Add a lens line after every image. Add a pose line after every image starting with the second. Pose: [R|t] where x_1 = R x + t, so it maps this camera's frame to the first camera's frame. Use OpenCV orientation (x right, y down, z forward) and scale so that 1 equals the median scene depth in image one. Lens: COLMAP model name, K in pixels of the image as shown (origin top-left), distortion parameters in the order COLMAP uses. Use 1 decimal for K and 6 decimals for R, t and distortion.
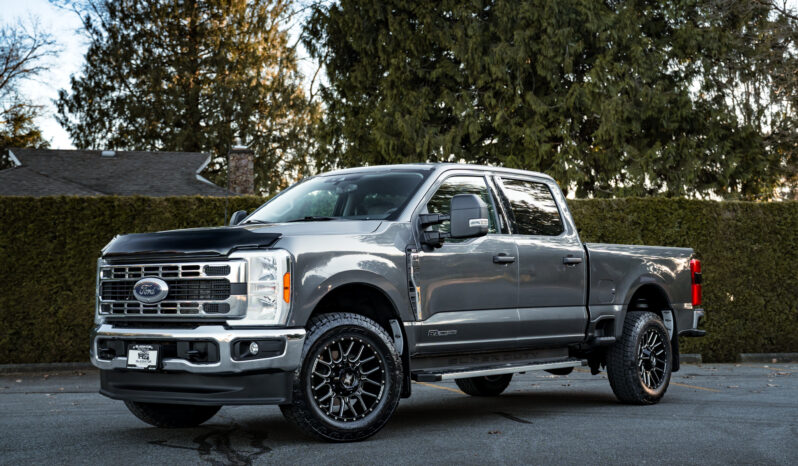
lens RADIAL K [[1328.5, 0, 399.0], [0, 1328.5, 233.0], [0, 0, 1]] dist [0.000786, -0.127811]
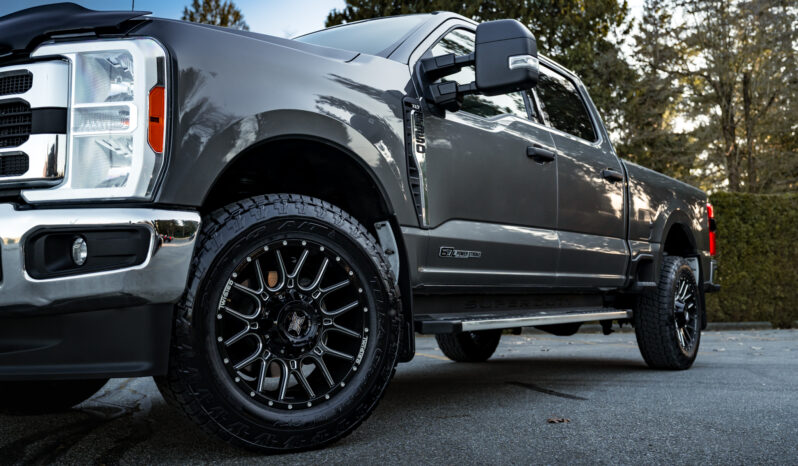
lens RADIAL K [[913.6, 0, 399.0], [0, 913.6, 233.0], [0, 0, 1]] dist [-0.011228, -0.002851]
pose [[0.999052, -0.004256, 0.043319, -0.014564], [0.005235, 0.999733, -0.022513, 0.083811], [-0.043211, 0.022719, 0.998808, 0.655053]]
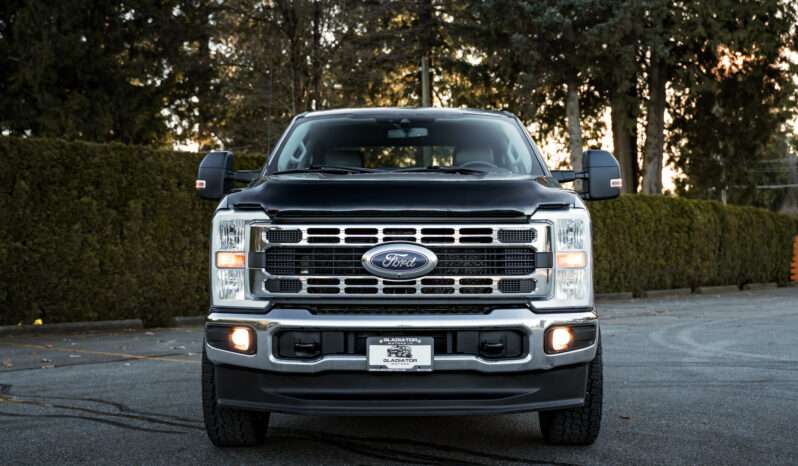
lens RADIAL K [[1328.5, 0, 399.0], [0, 1328.5, 233.0], [0, 0, 1]] dist [0.000786, -0.127811]
pose [[0.822153, 0.011621, 0.569147, -0.595610], [-0.028836, 0.999358, 0.021250, 0.012193], [-0.568535, -0.033883, 0.821961, 0.403610]]
